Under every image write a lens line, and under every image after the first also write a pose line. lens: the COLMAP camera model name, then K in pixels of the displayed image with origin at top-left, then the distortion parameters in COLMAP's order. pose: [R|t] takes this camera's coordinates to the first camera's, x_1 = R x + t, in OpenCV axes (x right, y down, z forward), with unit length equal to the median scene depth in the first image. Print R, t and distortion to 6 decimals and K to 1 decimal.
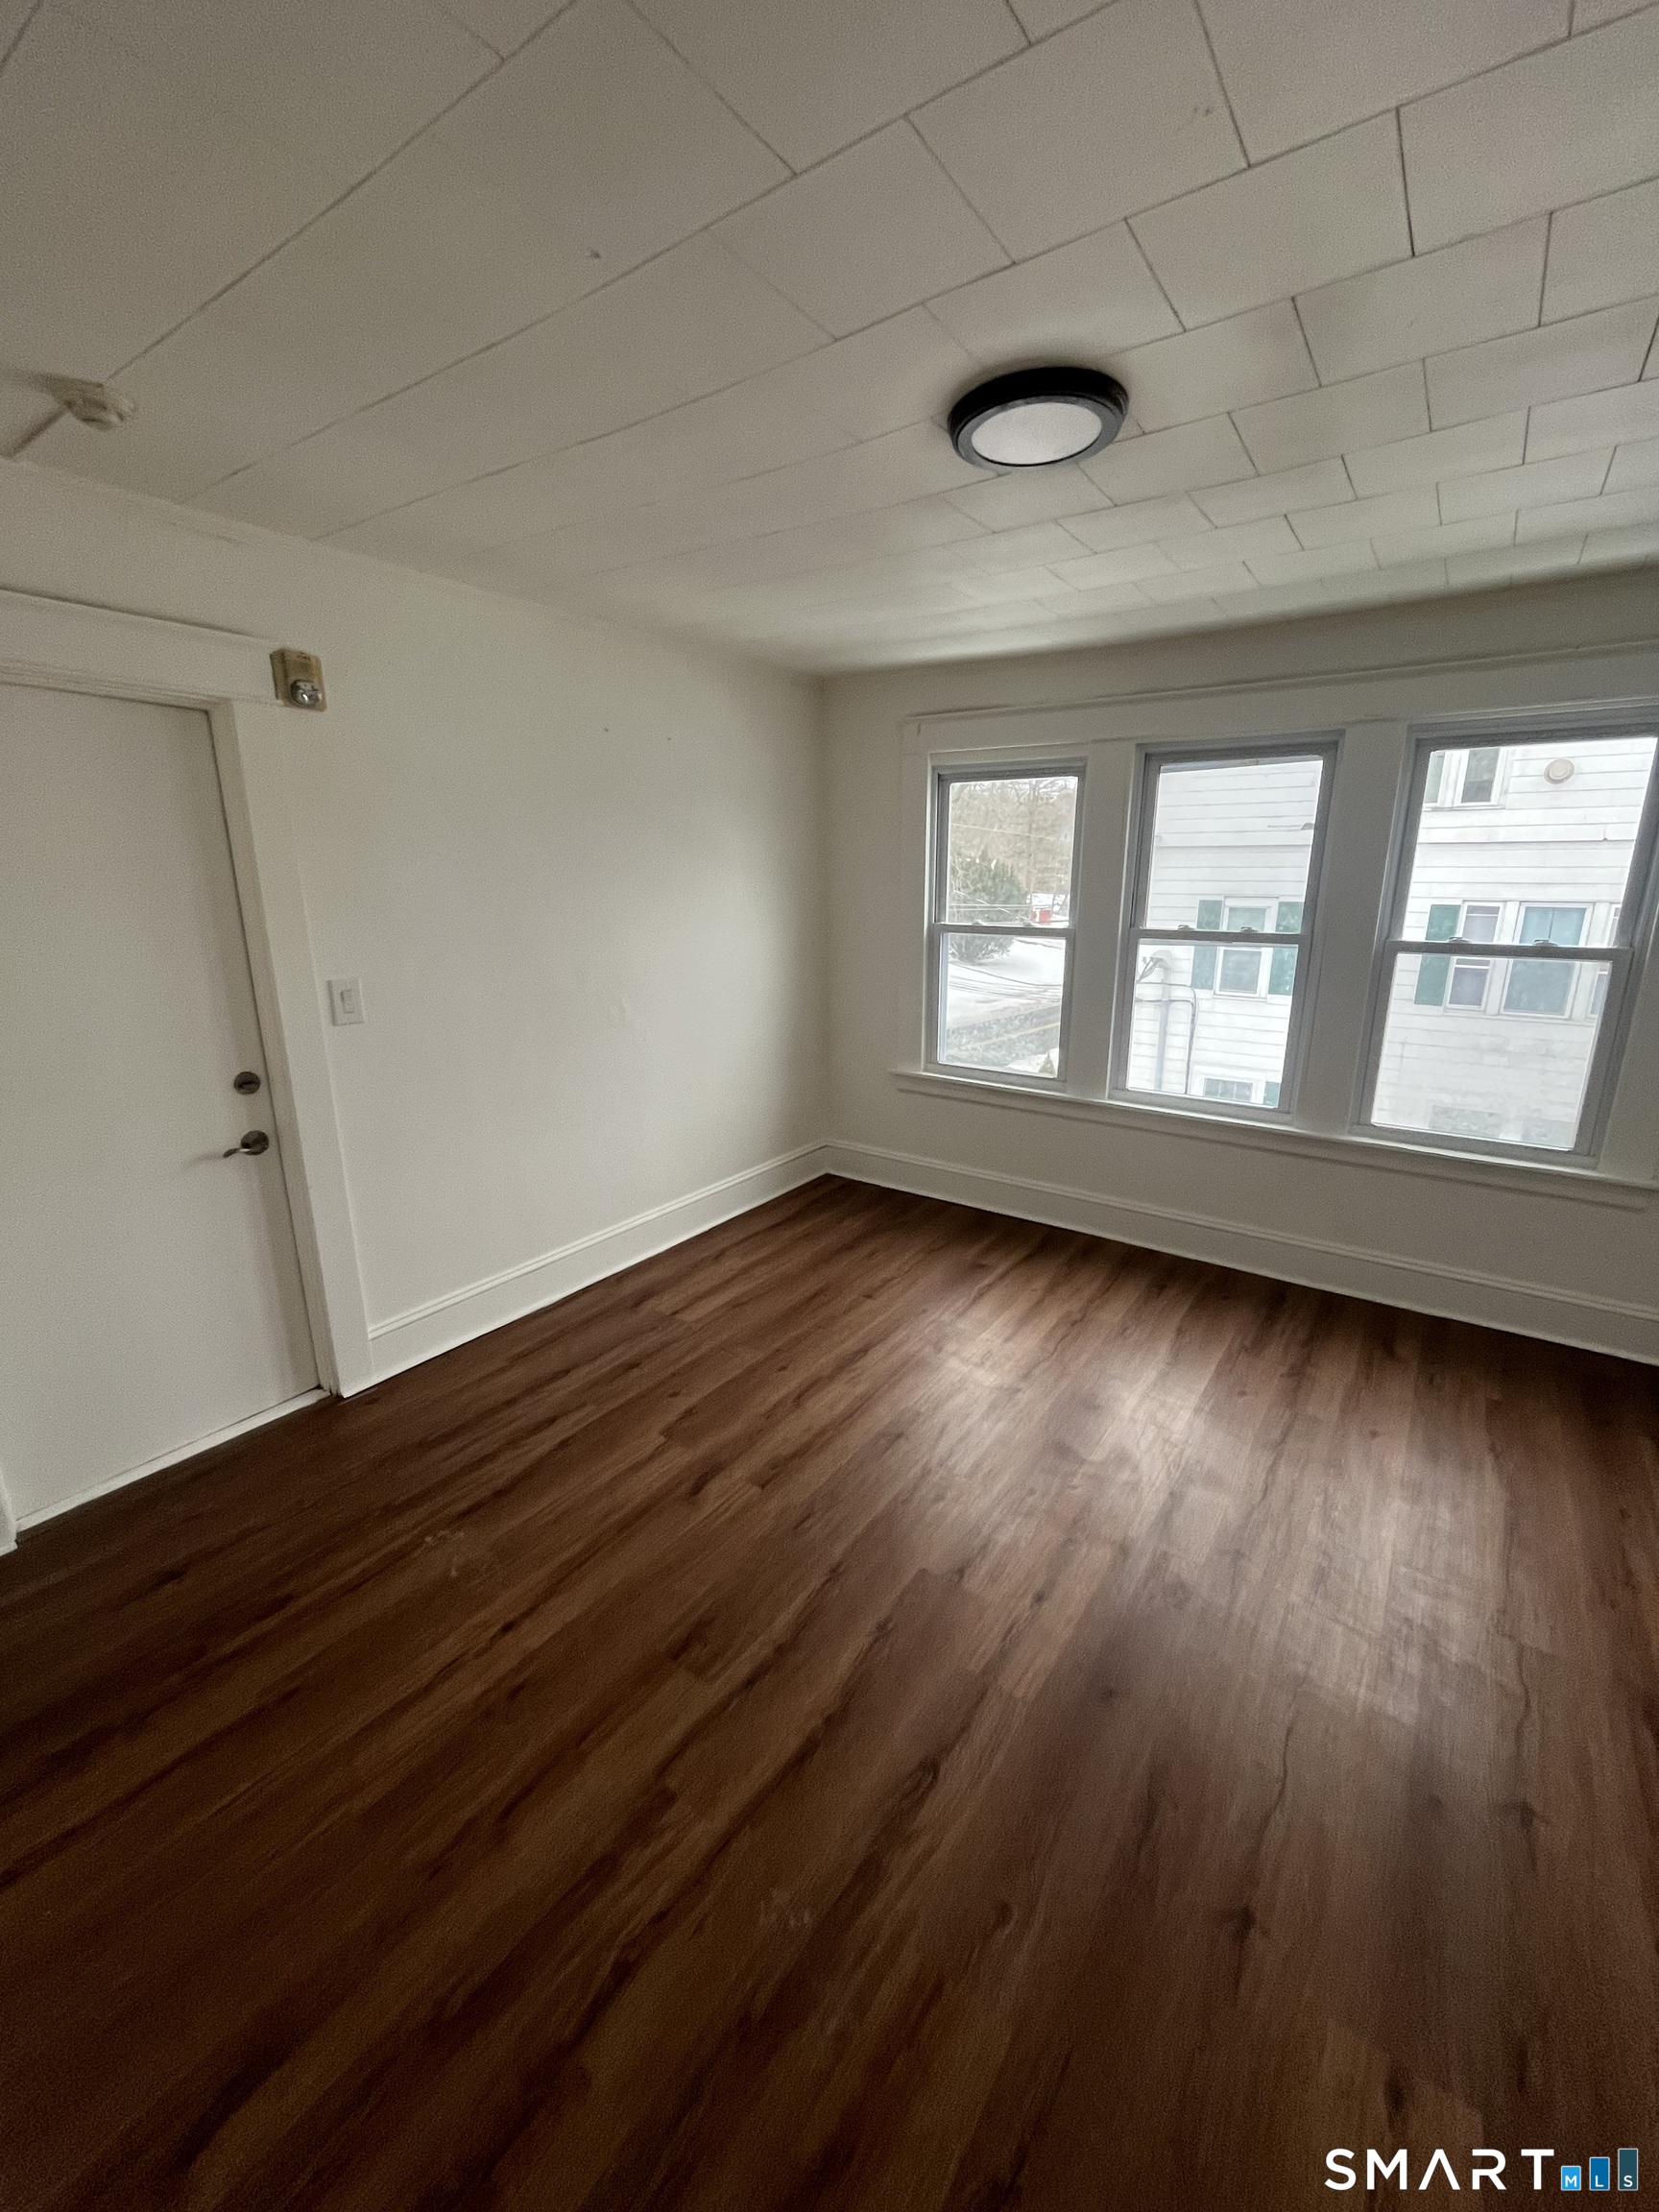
lens RADIAL K [[884.7, 0, 823.5], [0, 884.7, 1103.9], [0, 0, 1]] dist [-0.001396, -0.000618]
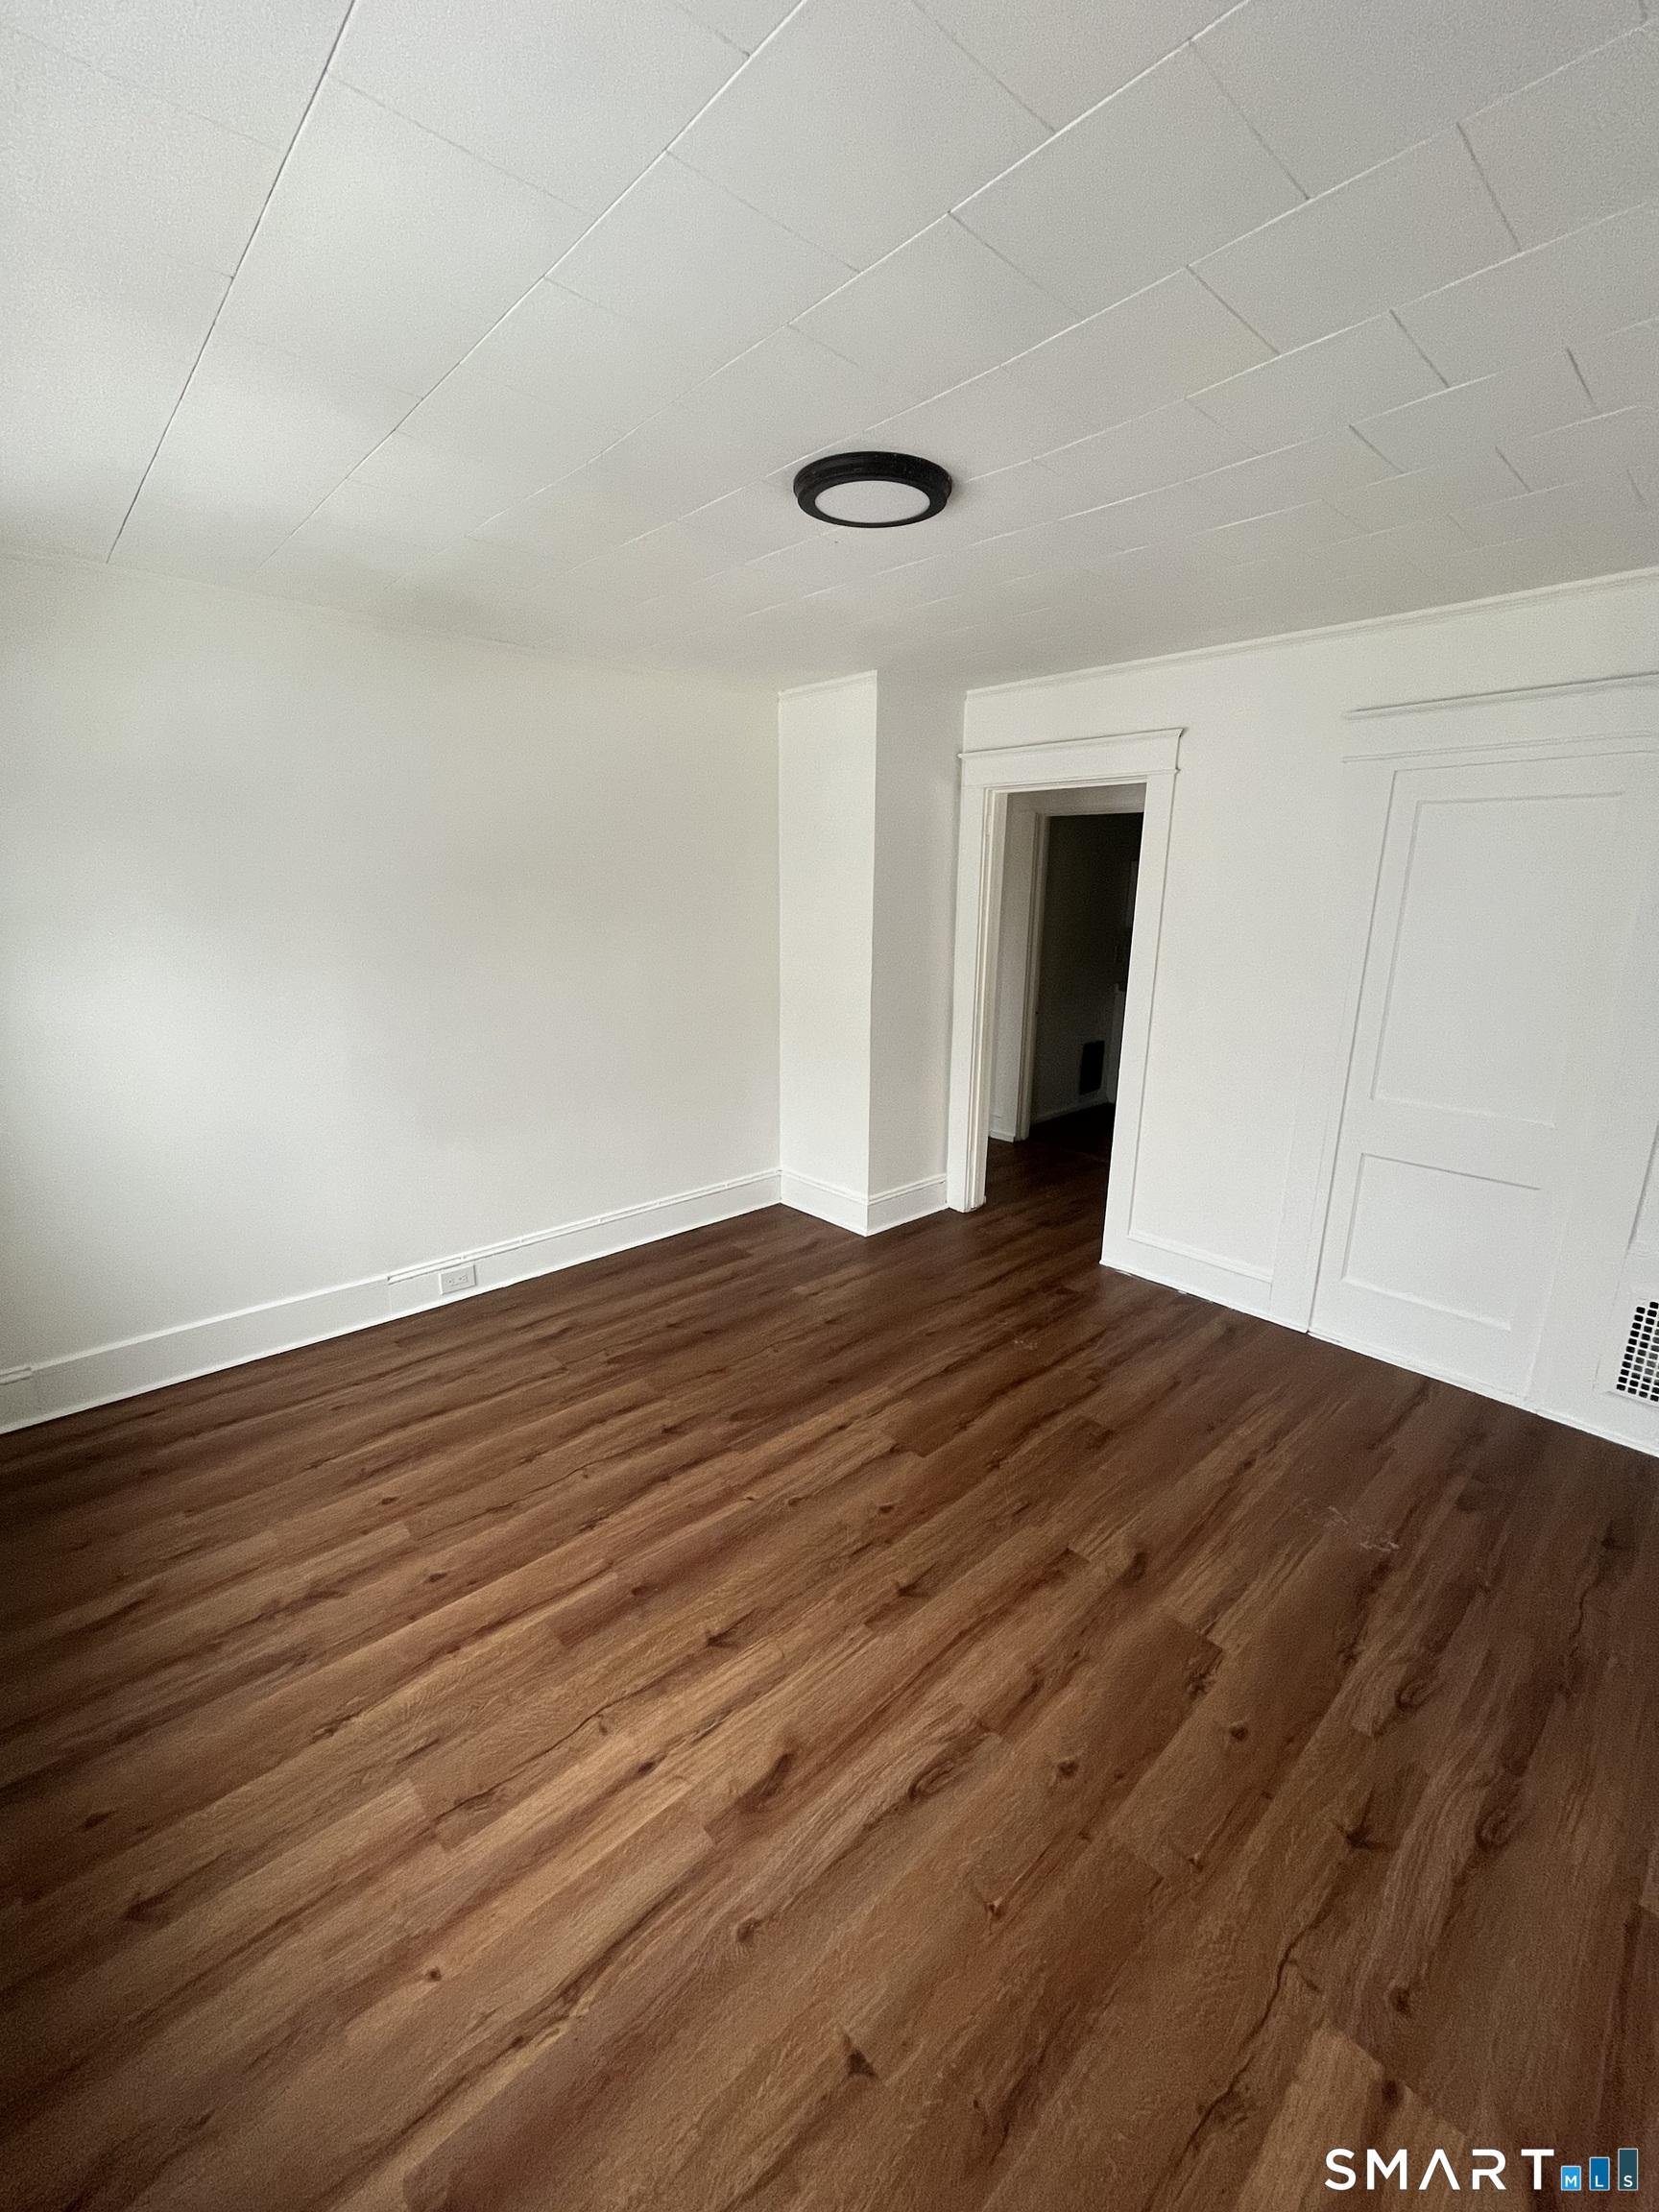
lens RADIAL K [[884.7, 0, 830.3], [0, 884.7, 1105.7], [0, 0, 1]] dist [-0.001396, -0.000618]
pose [[-0.978320, -0.064842, 0.196685, 0.022653], [0.039415, 0.874064, 0.484210, -0.420168], [-0.203312, 0.481464, -0.852559, 1.545826]]
